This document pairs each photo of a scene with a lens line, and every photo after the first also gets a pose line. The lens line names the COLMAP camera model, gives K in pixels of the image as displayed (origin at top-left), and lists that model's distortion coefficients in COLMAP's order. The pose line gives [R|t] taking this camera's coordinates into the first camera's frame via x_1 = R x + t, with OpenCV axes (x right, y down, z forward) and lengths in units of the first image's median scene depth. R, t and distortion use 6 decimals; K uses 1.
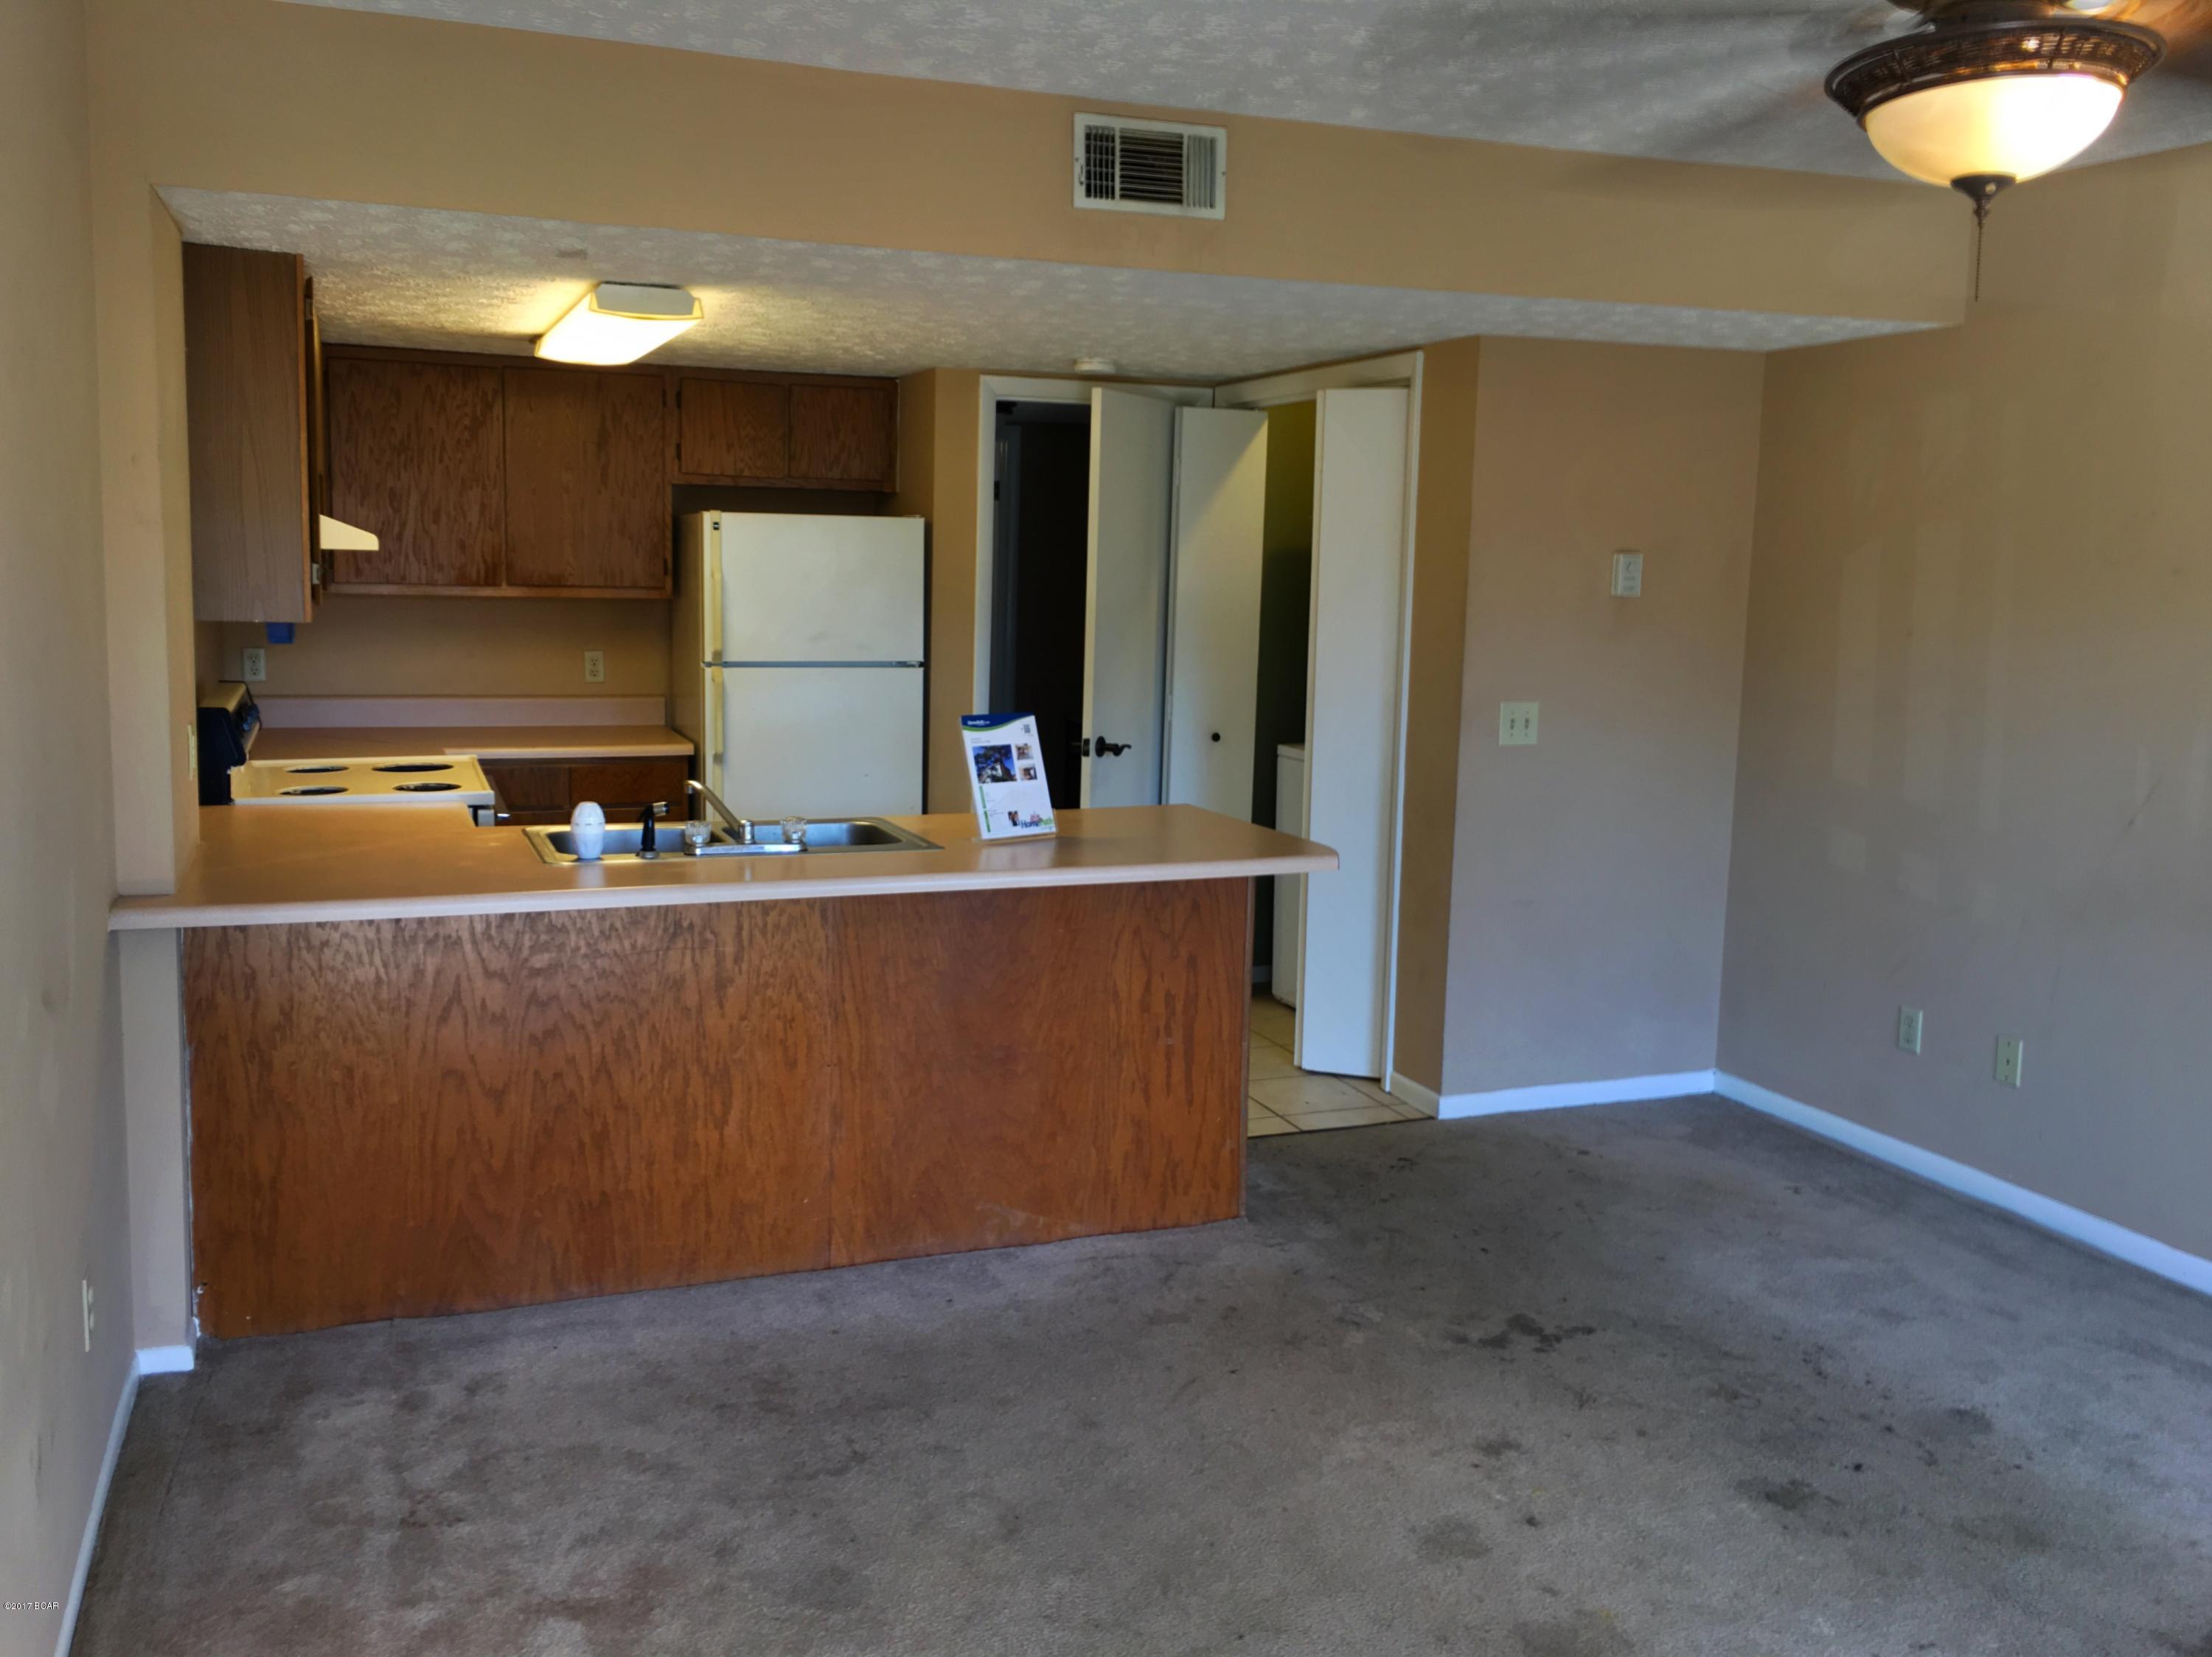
lens RADIAL K [[1875.9, 0, 1103.9], [0, 1875.9, 793.9], [0, 0, 1]] dist [0.030198, -0.007457]
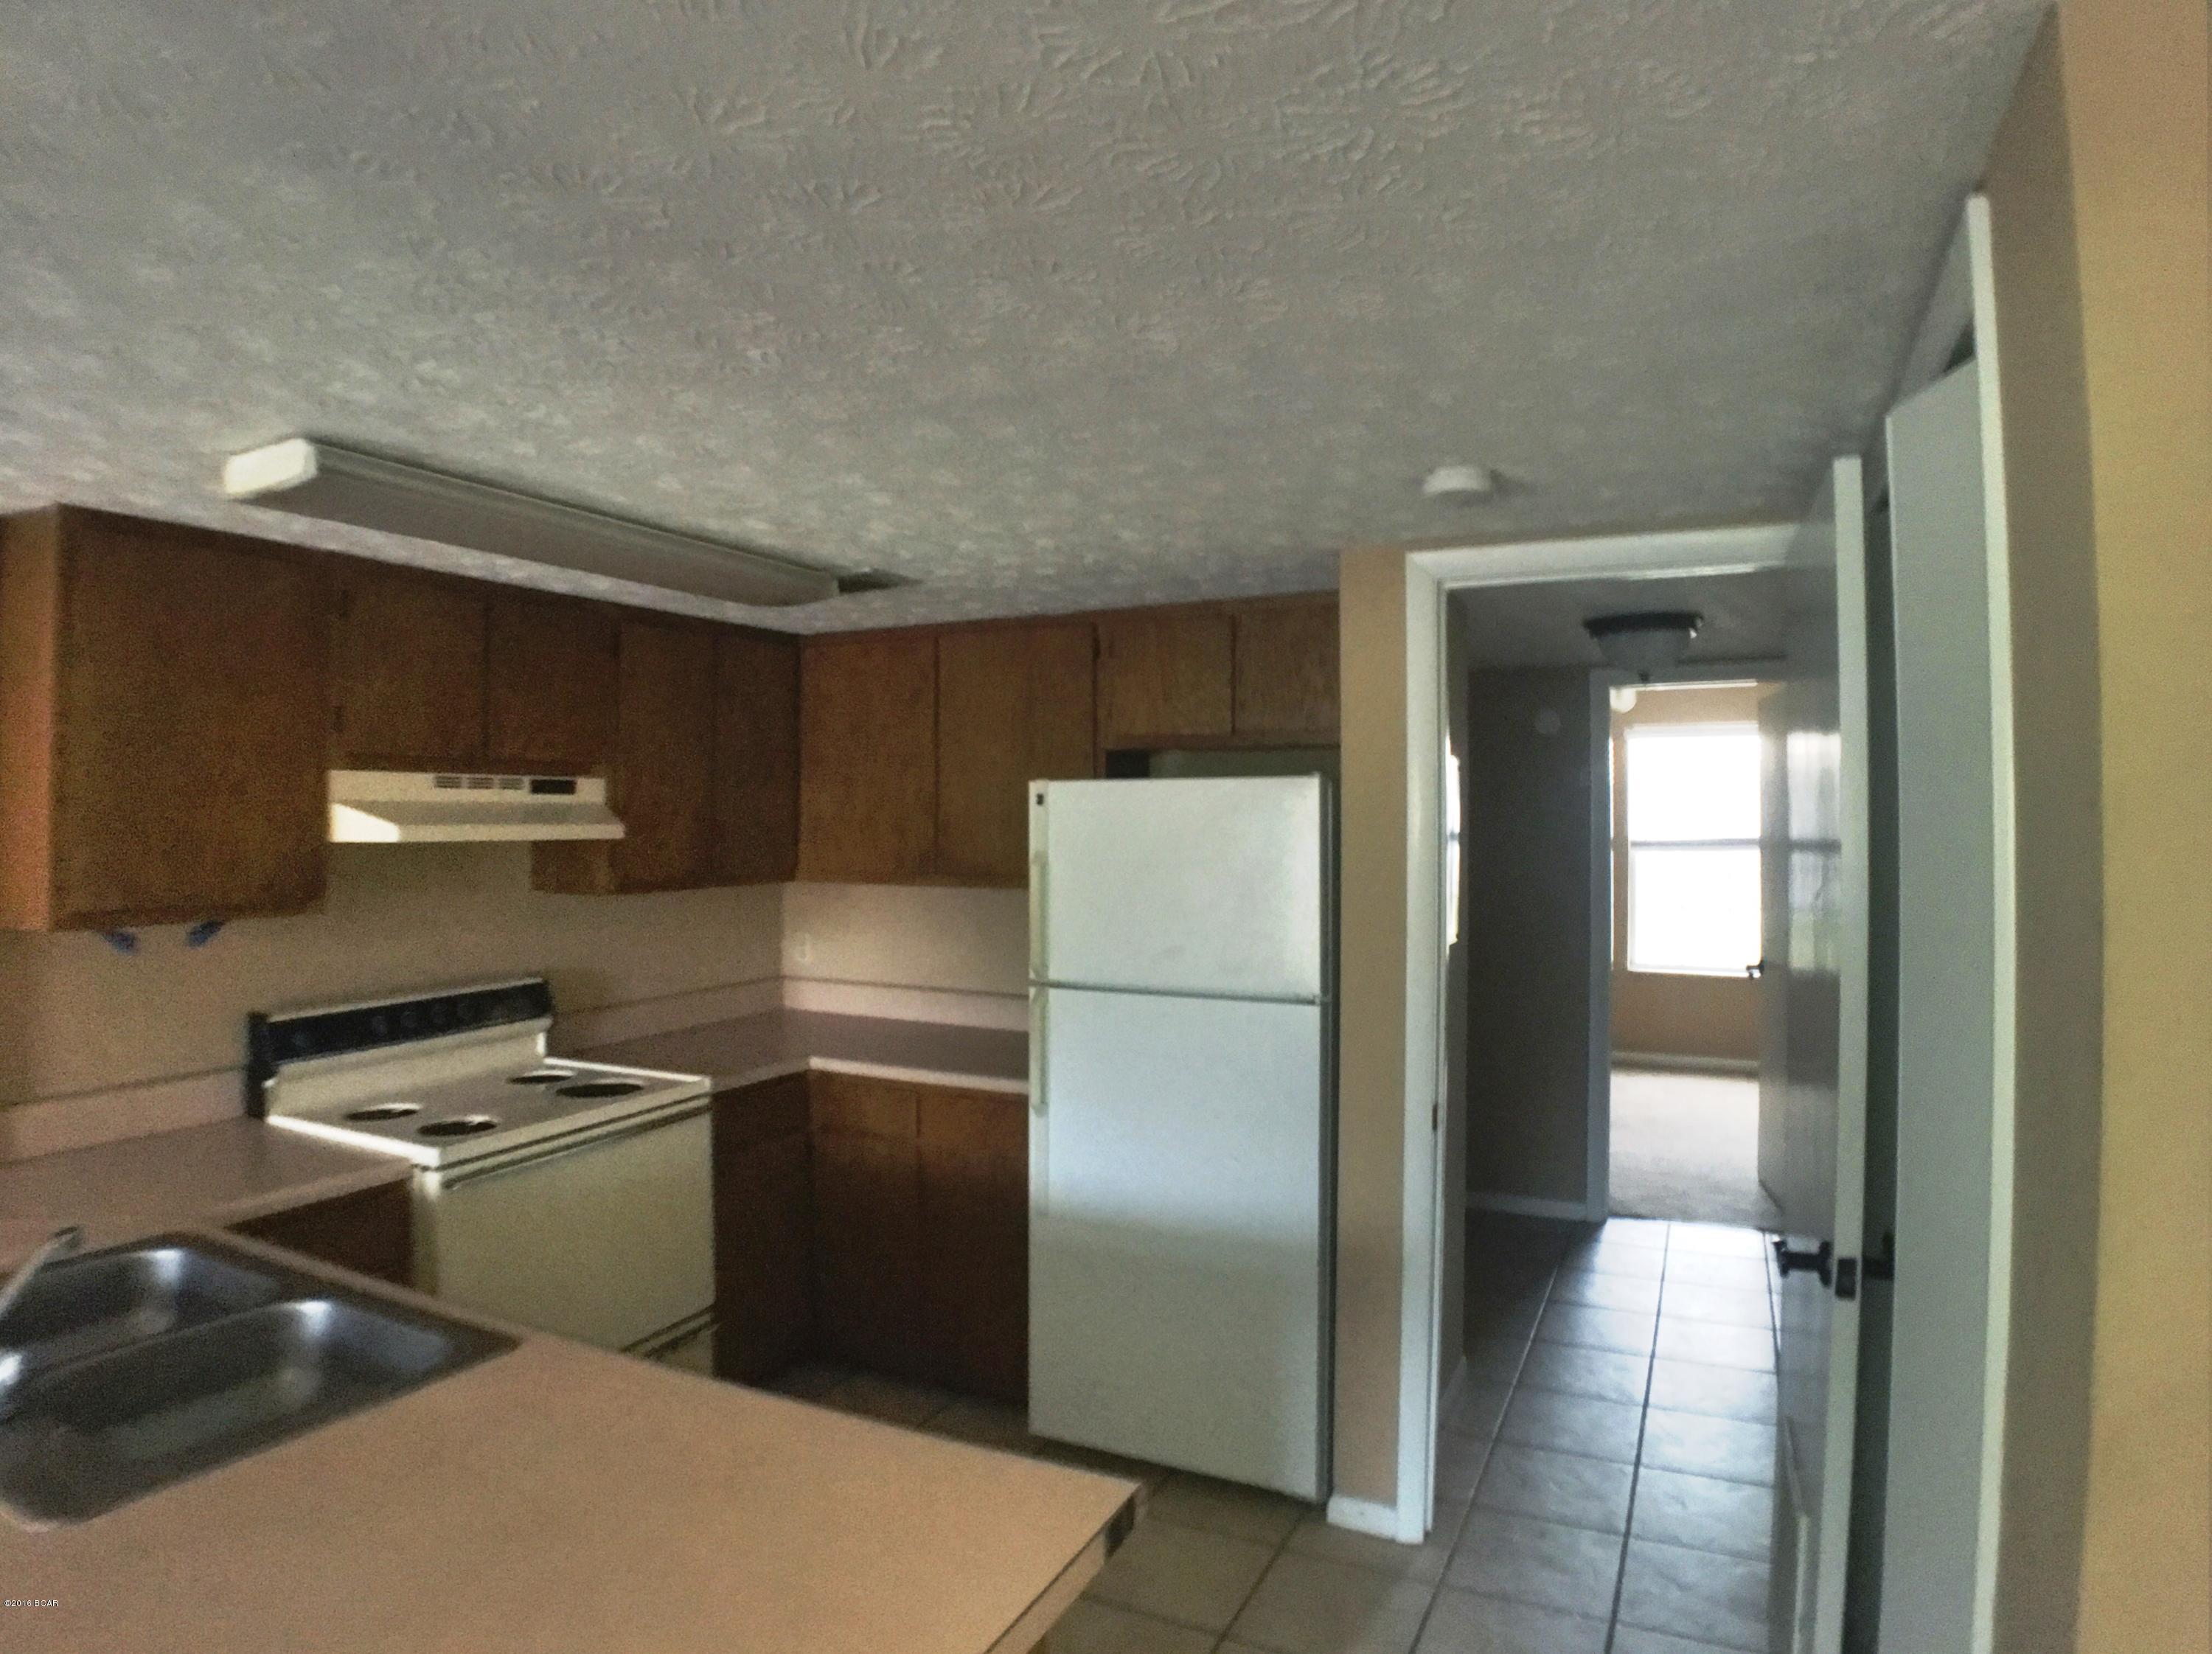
lens RADIAL K [[1288.3, 0, 1100.2], [0, 1288.3, 790.1], [0, 0, 1]] dist [-0.076012, 0.000181]
pose [[0.672358, -0.040170, -0.739136, 0.287483], [-0.076703, 0.989370, -0.123542, -0.122794], [0.736242, 0.139758, 0.662130, 0.986578]]
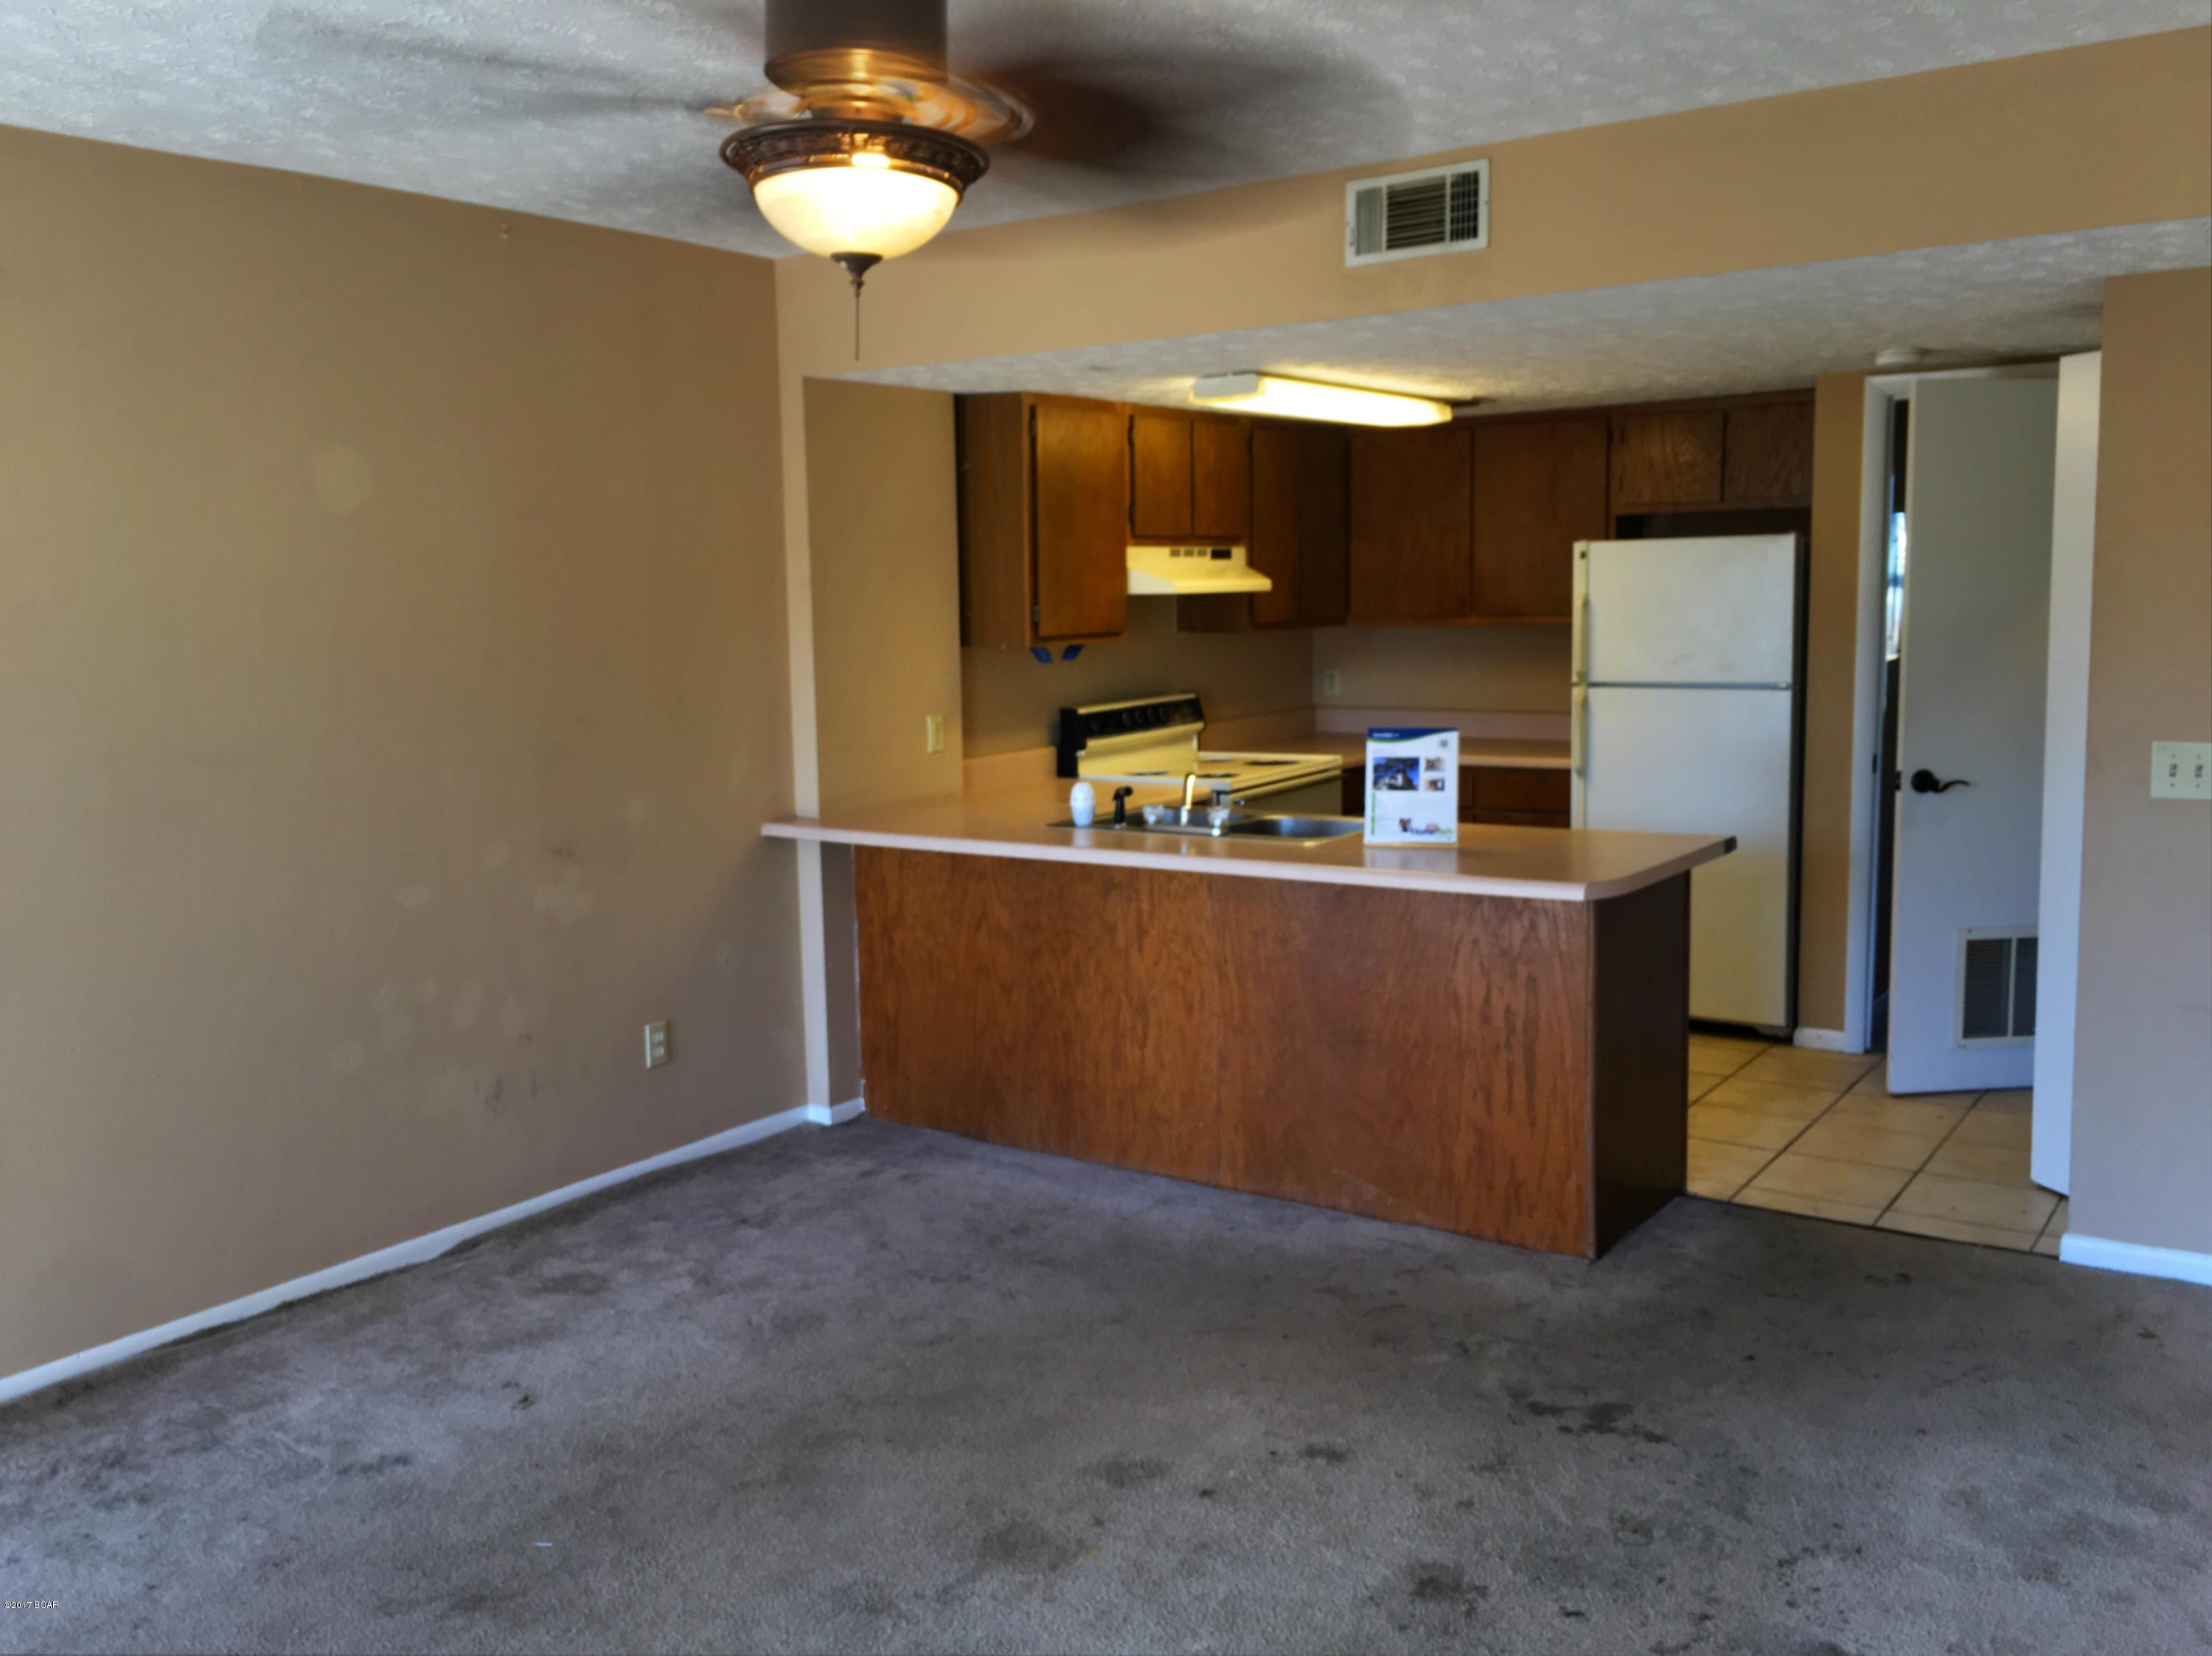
lens RADIAL K [[1891.1, 0, 1078.3], [0, 1891.1, 798.0], [0, 0, 1]] dist [0.011178, -0.005942]
pose [[0.546997, 0.061015, -0.834908, 0.796281], [-0.071379, 0.997108, 0.026105, -0.018376], [0.834086, 0.045316, 0.549770, 0.258779]]
